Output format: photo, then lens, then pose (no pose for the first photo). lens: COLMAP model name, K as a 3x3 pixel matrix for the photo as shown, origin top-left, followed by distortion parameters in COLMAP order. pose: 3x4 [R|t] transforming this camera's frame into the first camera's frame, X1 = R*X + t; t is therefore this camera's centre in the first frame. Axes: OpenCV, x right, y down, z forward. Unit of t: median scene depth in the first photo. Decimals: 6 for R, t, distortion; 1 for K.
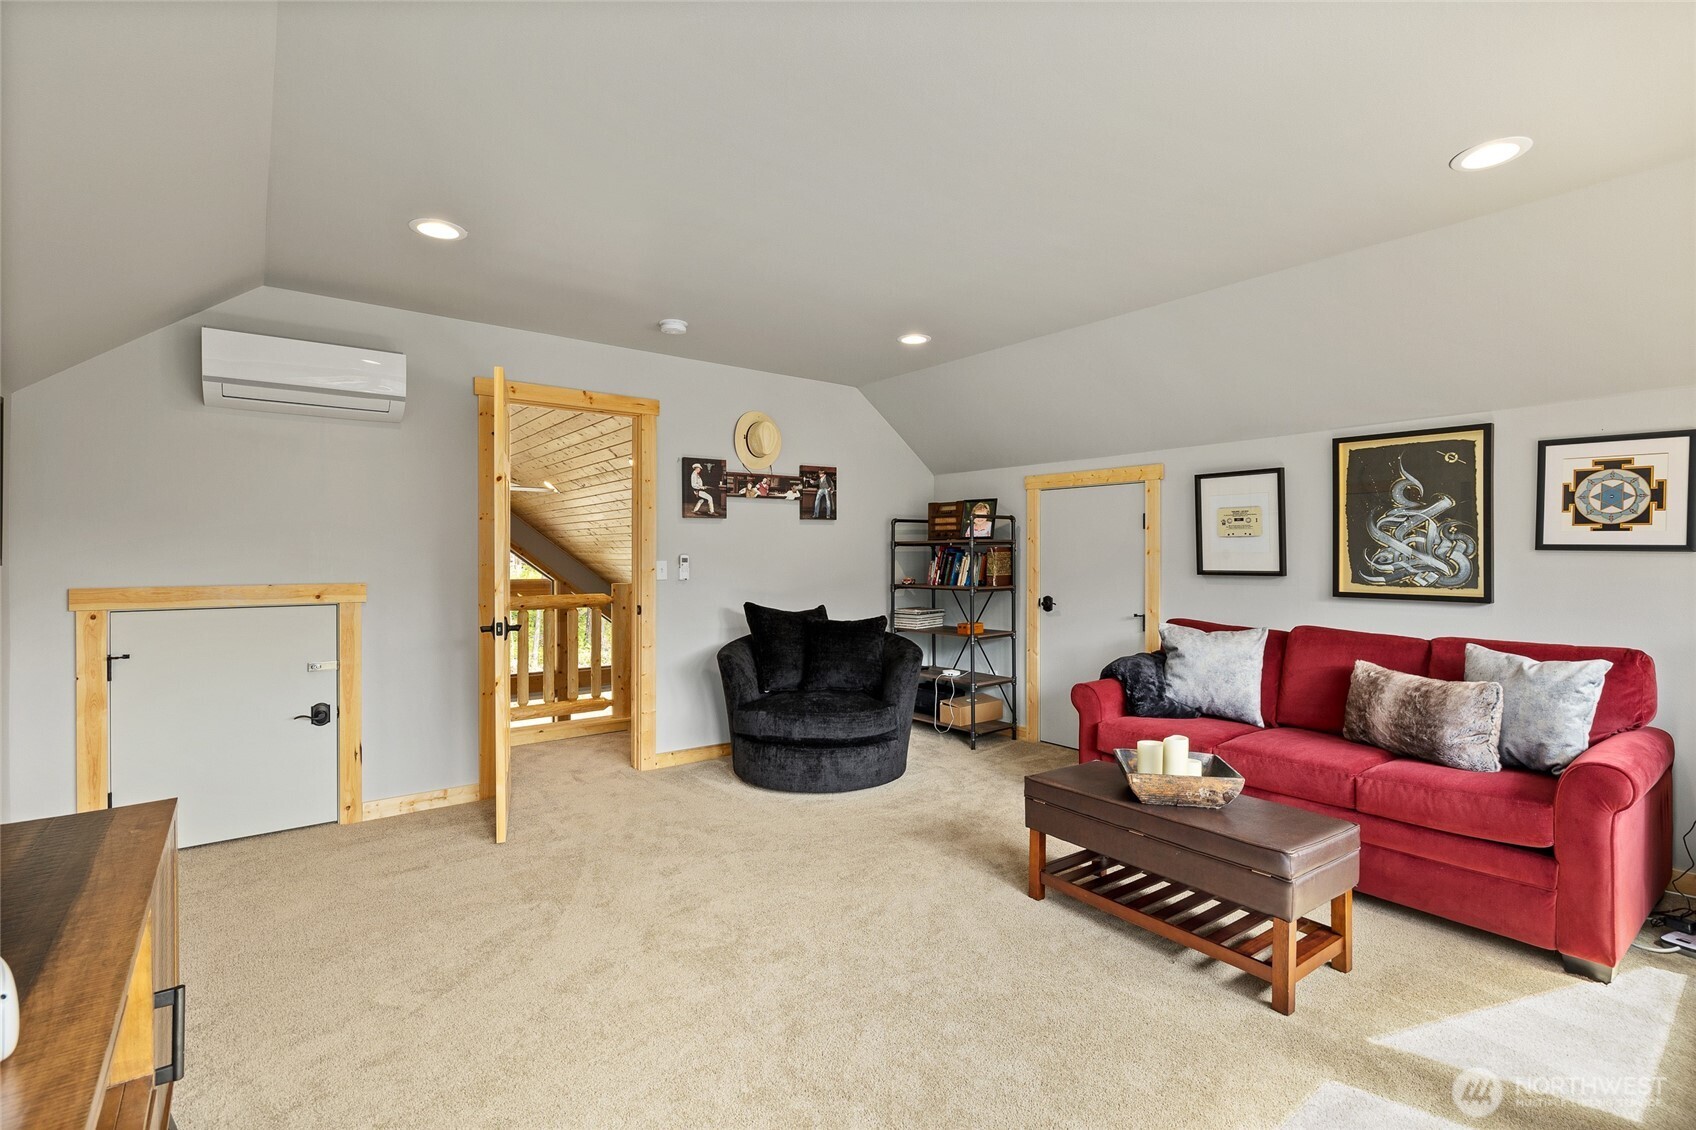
lens RADIAL K [[771.3, 0, 855.1], [0, 771.3, 561.3], [0, 0, 1]] dist [-0.005721, -0.000614]
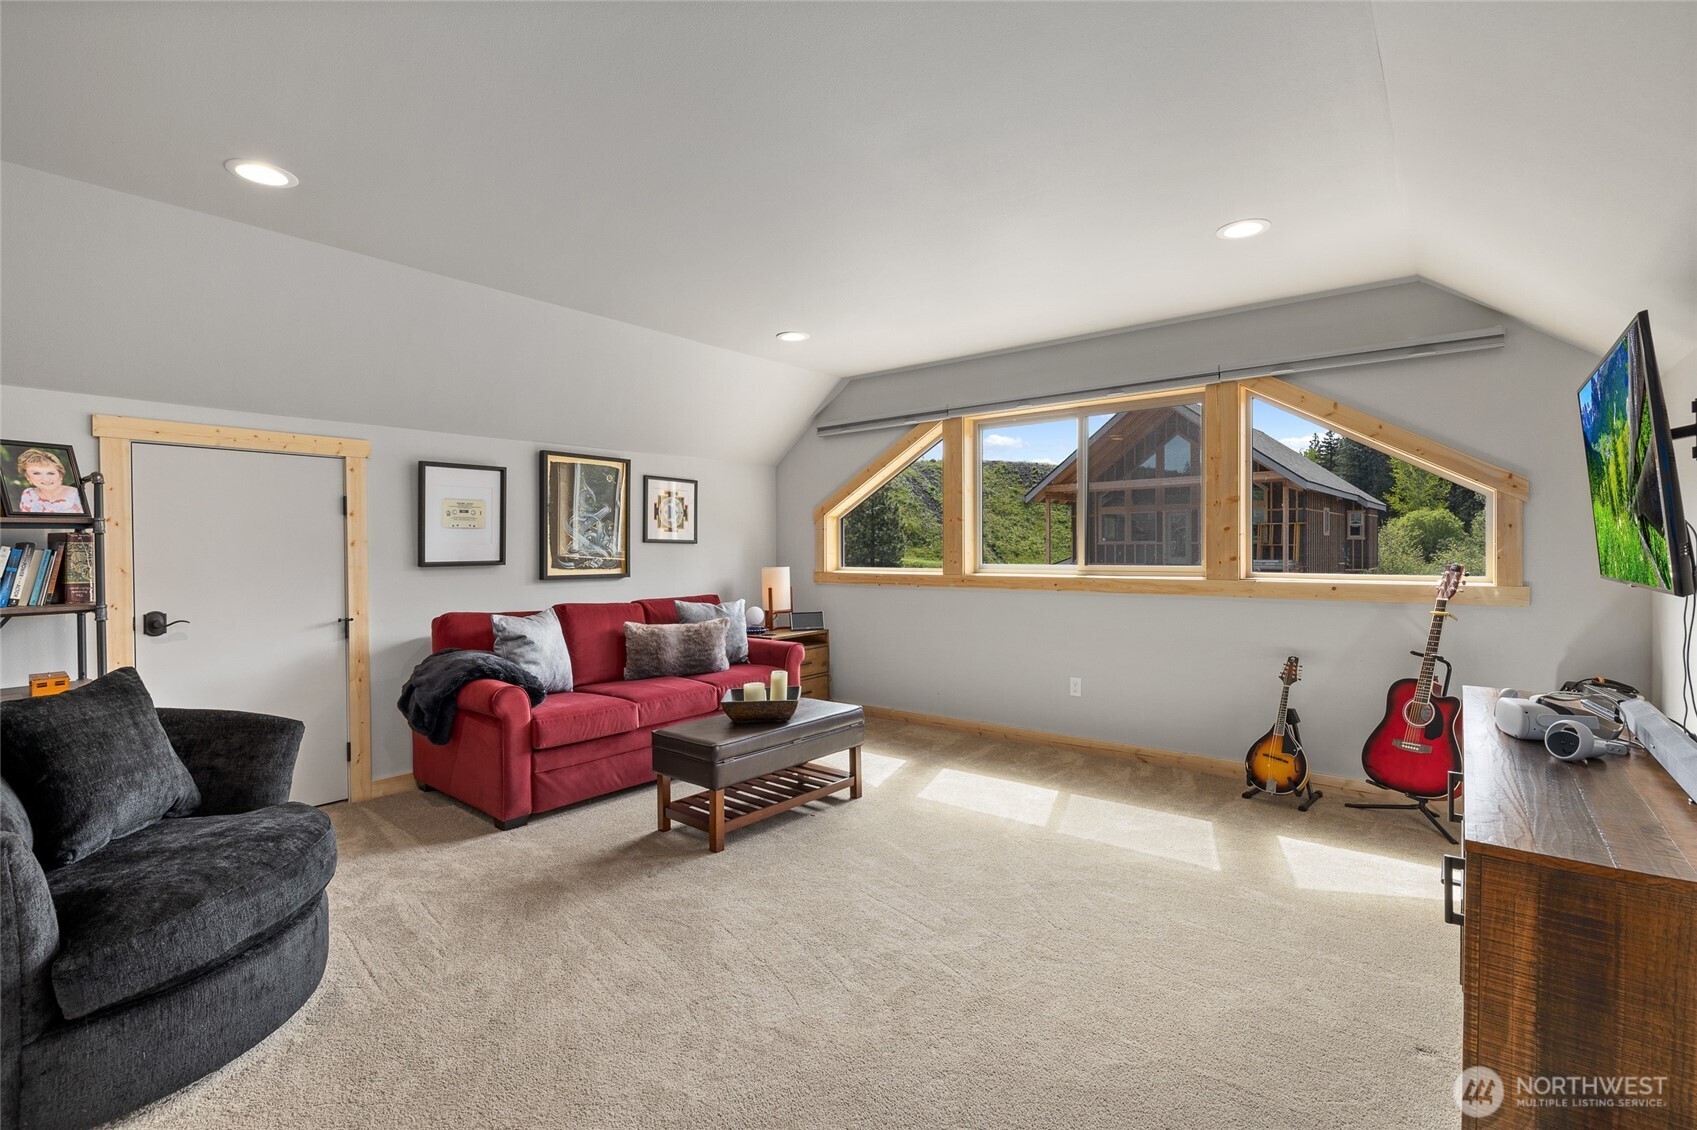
lens RADIAL K [[771.7, 0, 854.7], [0, 771.7, 566.7], [0, 0, 1]] dist [-0.005721, -0.000614]
pose [[-0.234793, -0.023320, 0.971766, -0.732821], [0.015009, 0.999506, 0.027613, -0.001658], [-0.971929, 0.021068, -0.234327, 0.873167]]
